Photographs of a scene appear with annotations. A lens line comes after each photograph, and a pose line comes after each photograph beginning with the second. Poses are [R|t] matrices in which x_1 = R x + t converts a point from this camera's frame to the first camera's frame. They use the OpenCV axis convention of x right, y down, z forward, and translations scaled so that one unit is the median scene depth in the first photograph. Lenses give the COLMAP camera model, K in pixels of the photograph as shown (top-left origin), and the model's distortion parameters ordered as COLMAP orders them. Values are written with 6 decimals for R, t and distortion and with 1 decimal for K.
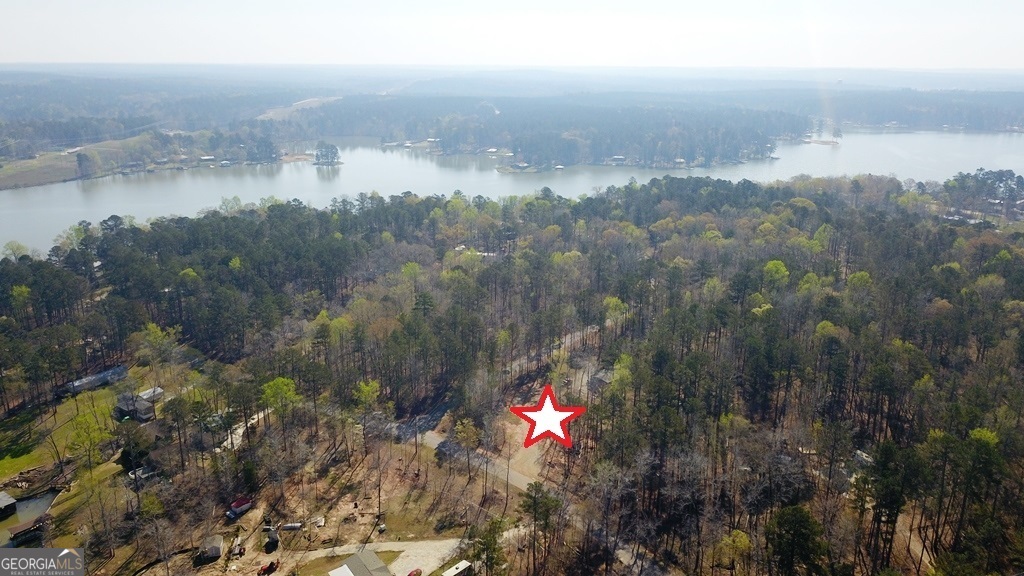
lens RADIAL K [[753.2, 0, 512.0], [0, 753.2, 288.0], [0, 0, 1]] dist [-0.004422, -0.051352]
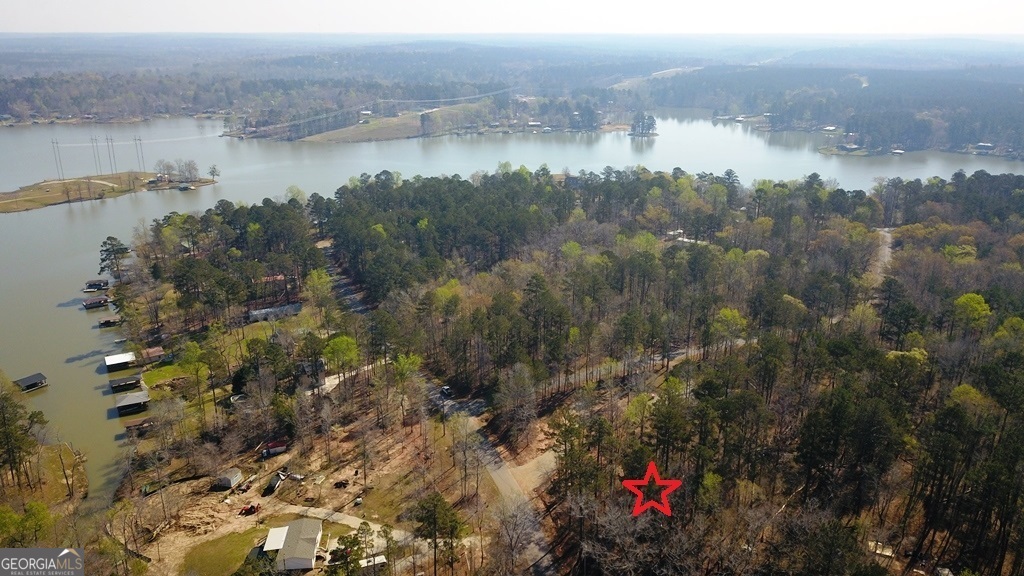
lens RADIAL K [[752.5, 0, 512.0], [0, 752.5, 288.0], [0, 0, 1]] dist [-0.000027, -0.027446]
pose [[0.885610, 0.137945, -0.443470, 0.078288], [-0.121489, 0.990431, 0.065467, -0.009734], [0.448257, -0.004102, 0.893895, 0.038286]]
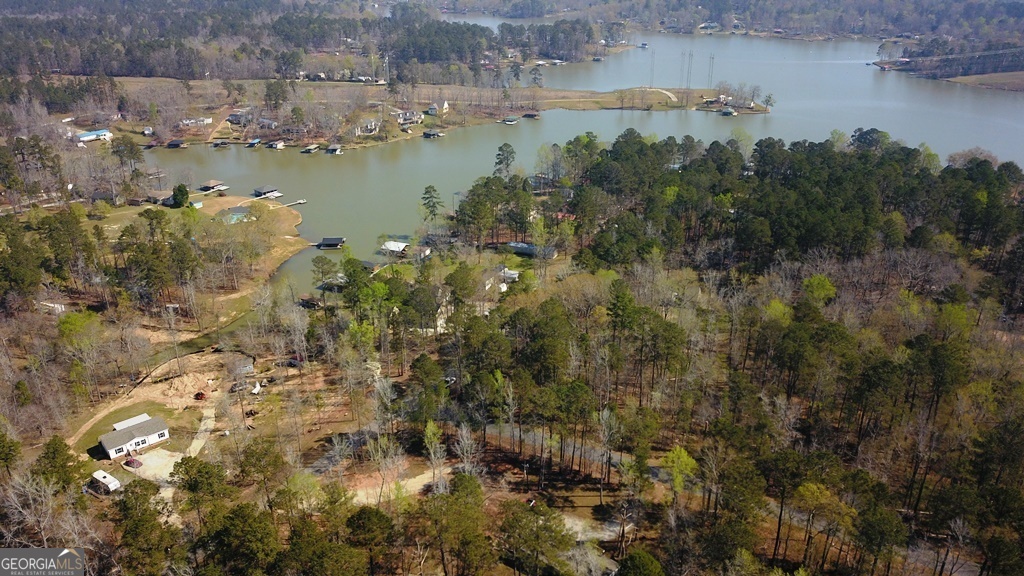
lens RADIAL K [[758.4, 0, 512.0], [0, 758.4, 288.0], [0, 0, 1]] dist [0.011954, 0.001166]
pose [[0.152138, 0.390573, -0.907913, 0.138375], [-0.271466, 0.899790, 0.341589, -0.057912], [0.950347, 0.194499, 0.242920, 0.205066]]
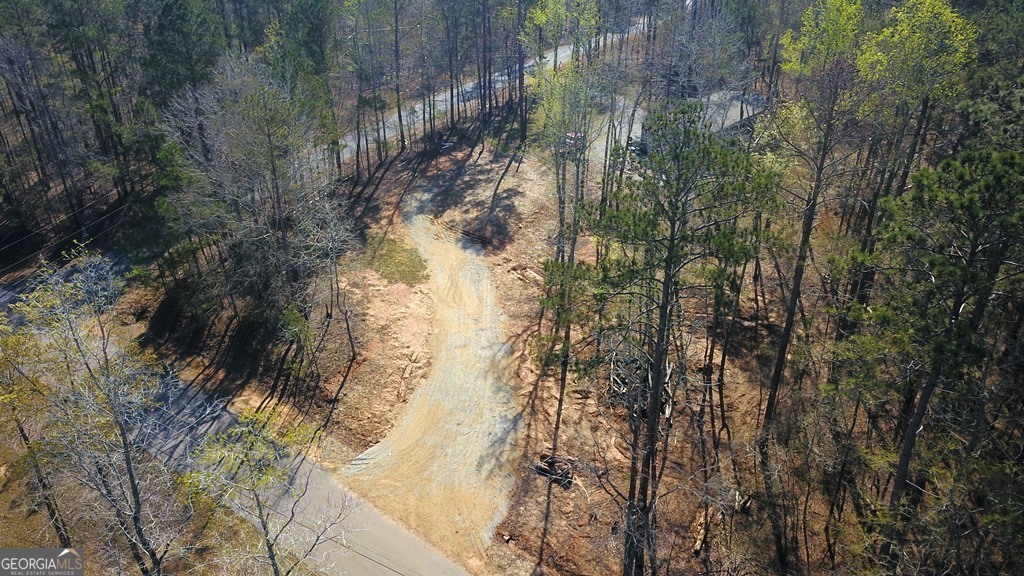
lens RADIAL K [[758.8, 0, 512.0], [0, 758.8, 288.0], [0, 0, 1]] dist [-0.001506, -0.002879]
pose [[0.997011, -0.026714, 0.072490, 0.005249], [0.010825, 0.977363, 0.211290, 0.028999], [-0.076493, -0.209874, 0.974732, 0.169292]]
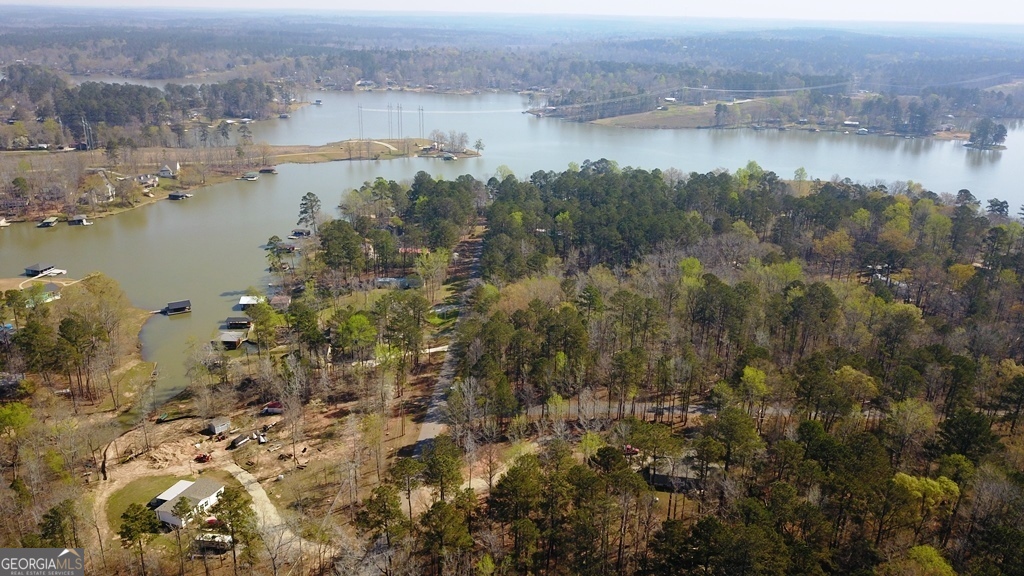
lens RADIAL K [[758.8, 0, 512.0], [0, 758.8, 288.0], [0, 0, 1]] dist [-0.001506, -0.002879]
pose [[0.588121, 0.272494, -0.761486, 0.134766], [-0.237931, 0.958161, 0.159111, -0.029681], [0.772983, 0.087604, 0.628350, 0.111133]]
